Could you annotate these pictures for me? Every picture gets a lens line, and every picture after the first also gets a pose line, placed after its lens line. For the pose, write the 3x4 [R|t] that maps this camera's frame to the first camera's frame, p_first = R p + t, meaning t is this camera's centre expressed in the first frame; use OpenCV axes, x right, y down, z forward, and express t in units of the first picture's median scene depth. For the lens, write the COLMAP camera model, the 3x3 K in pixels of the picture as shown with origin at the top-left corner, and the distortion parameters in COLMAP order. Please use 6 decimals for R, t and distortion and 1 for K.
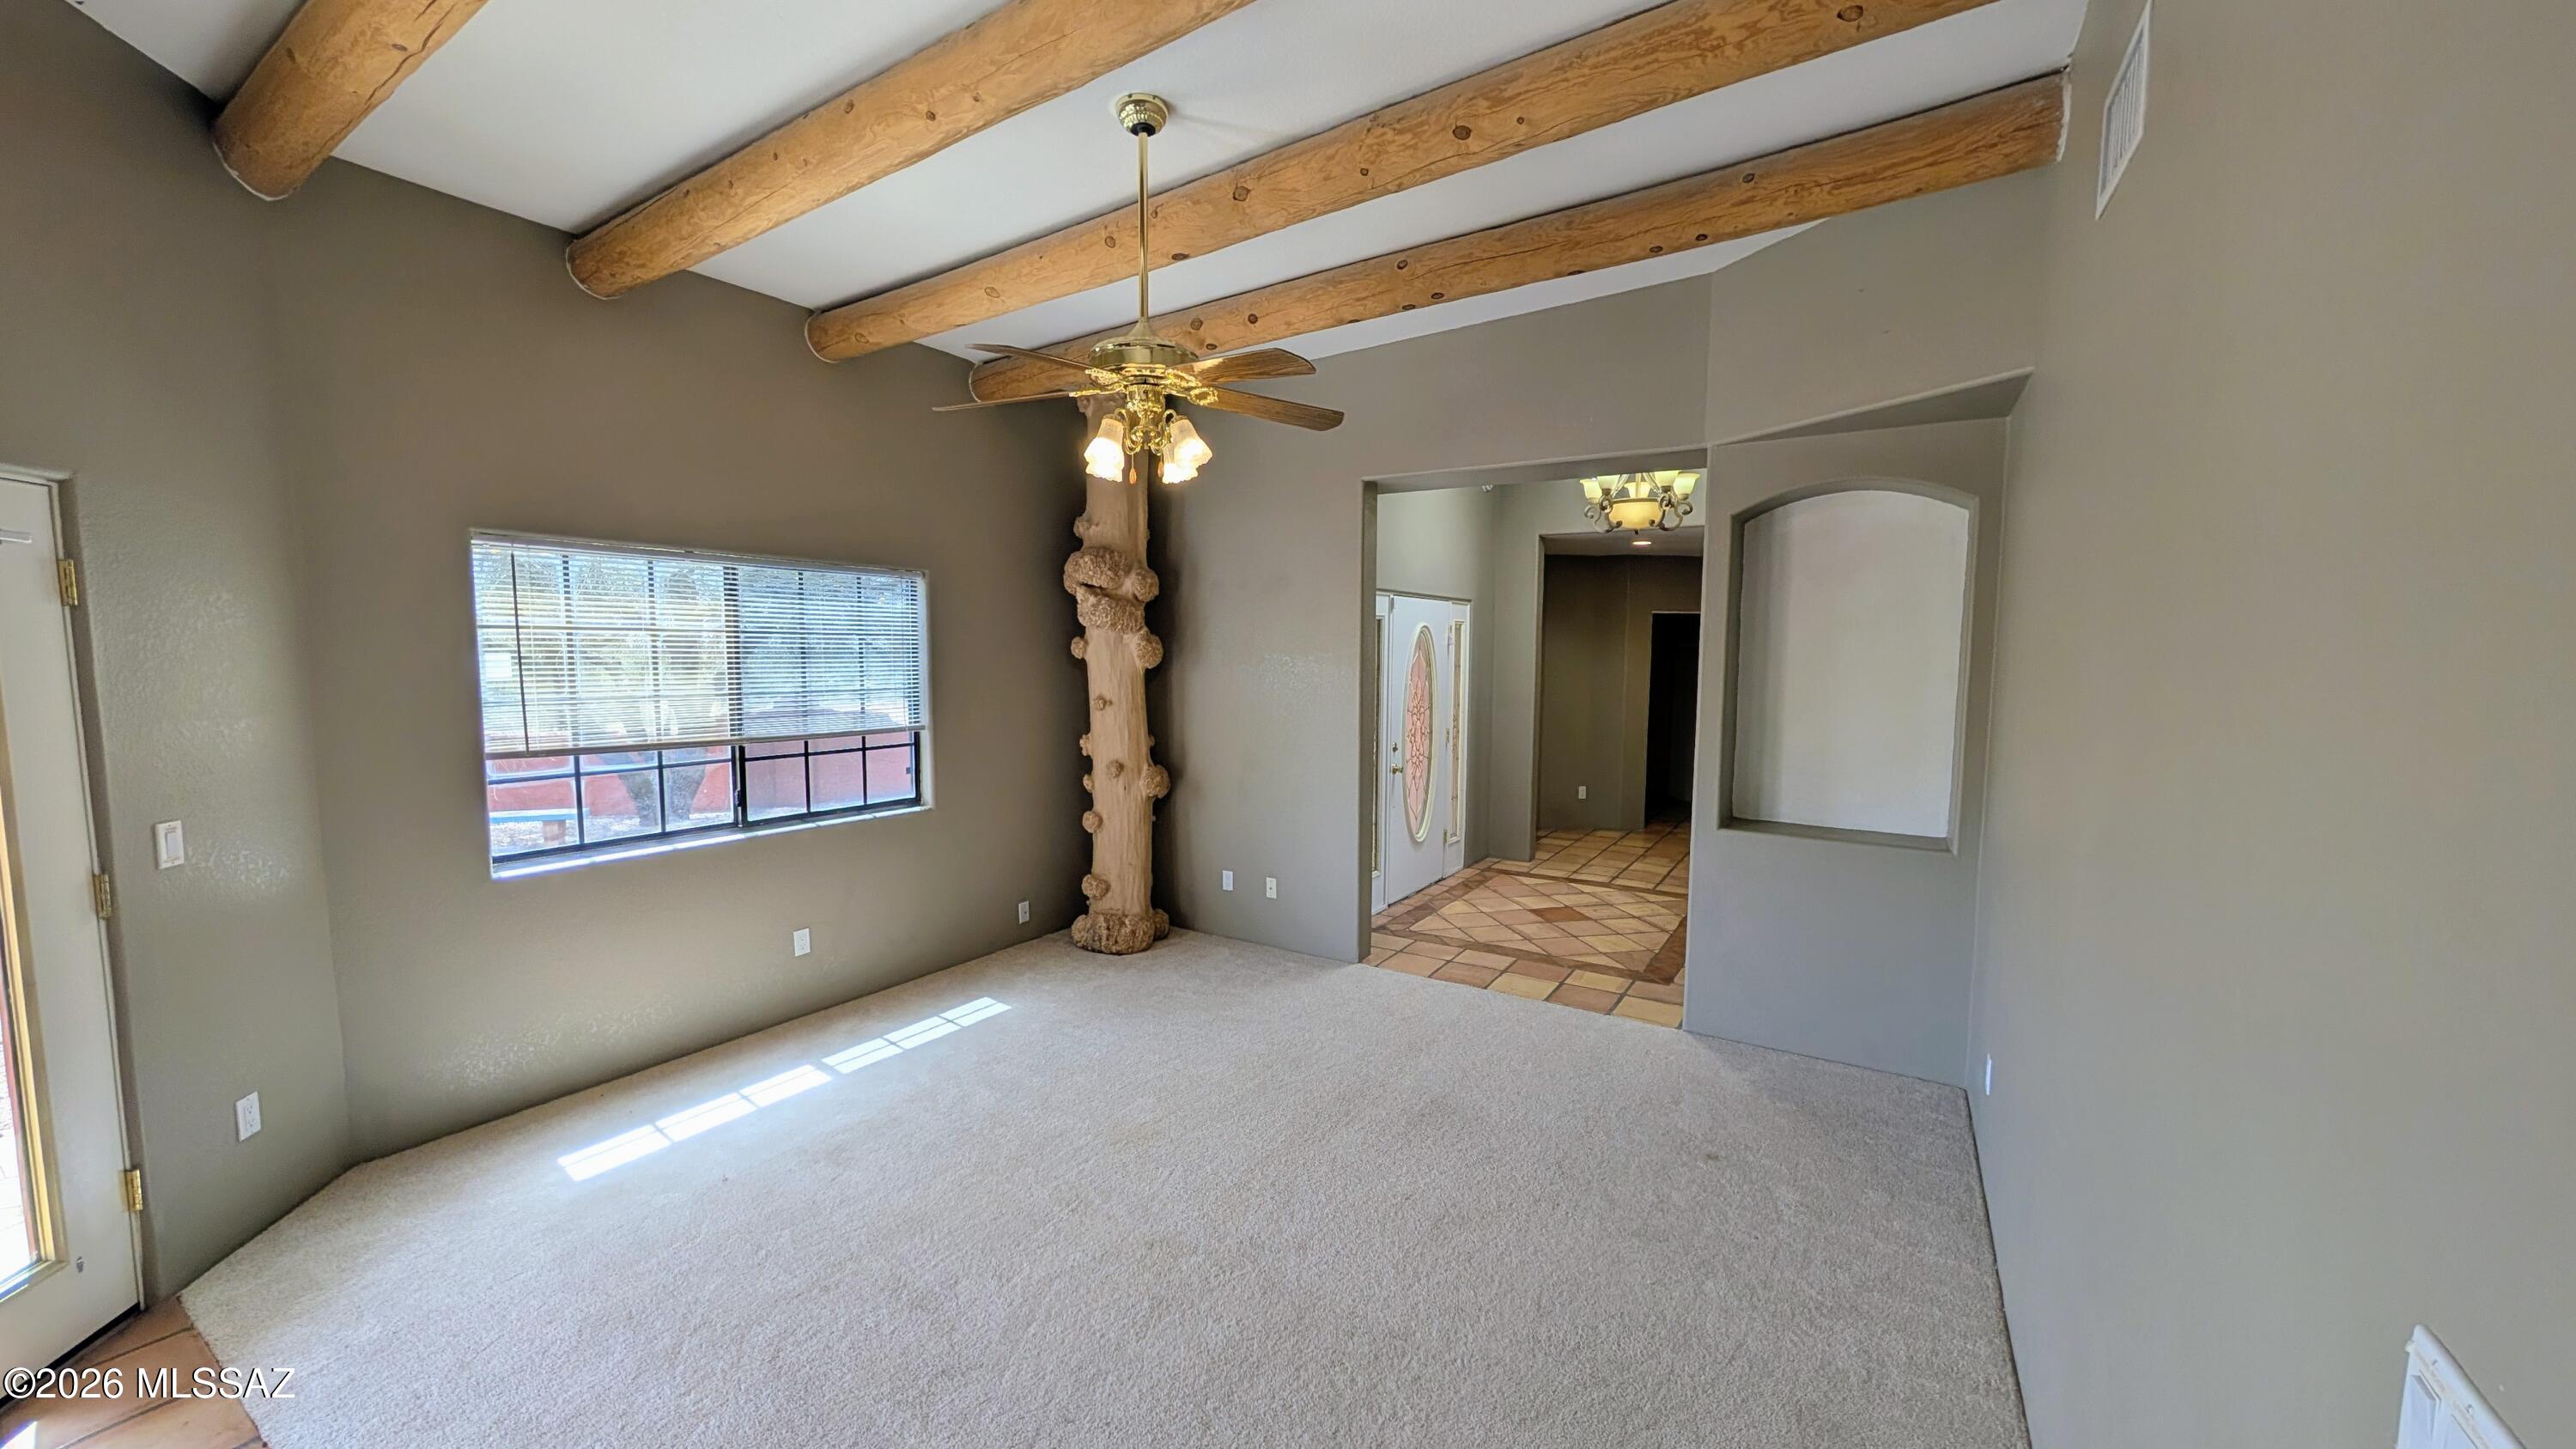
lens RADIAL K [[946.4, 0, 1282.2], [0, 946.4, 726.4], [0, 0, 1]] dist [0.000978, 0.000077]
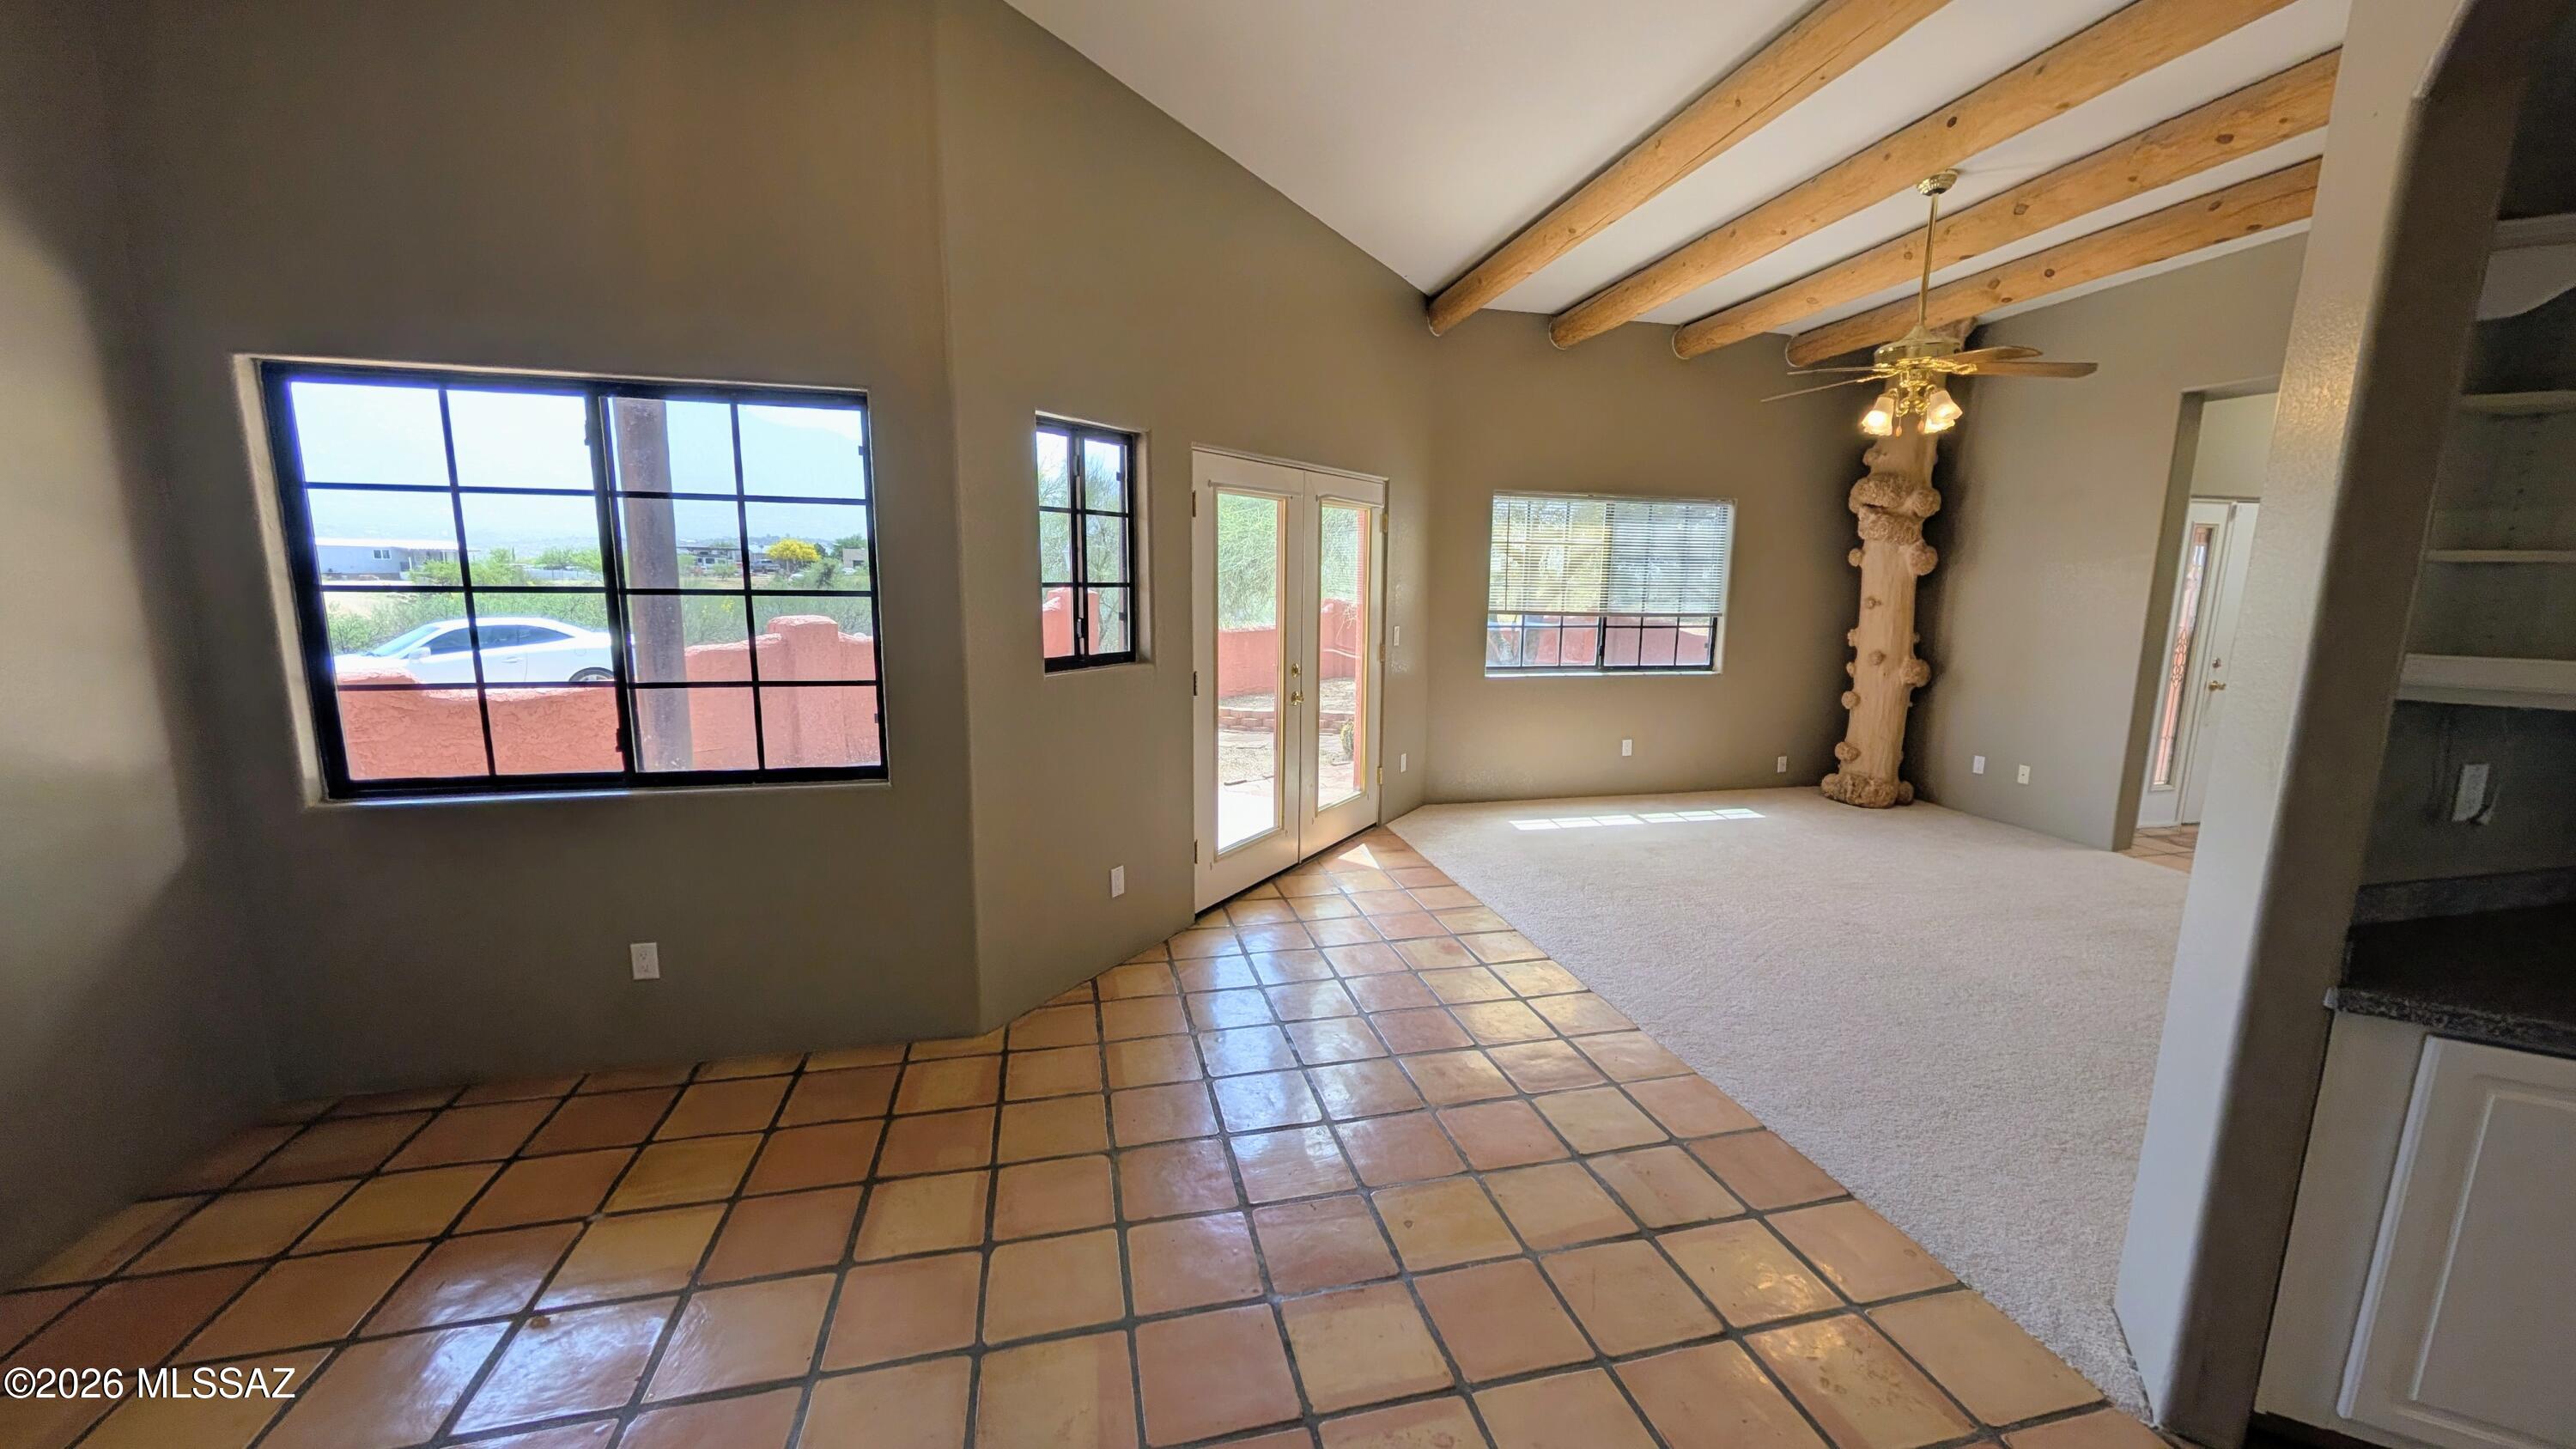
lens RADIAL K [[946.4, 0, 1295.2], [0, 946.4, 728.5], [0, 0, 1]] dist [0.000978, 0.000077]
pose [[0.725900, 0.117865, -0.677626, 0.132915], [-0.064143, 0.992515, 0.103924, 0.064702], [0.684803, -0.031973, 0.728027, -0.459894]]
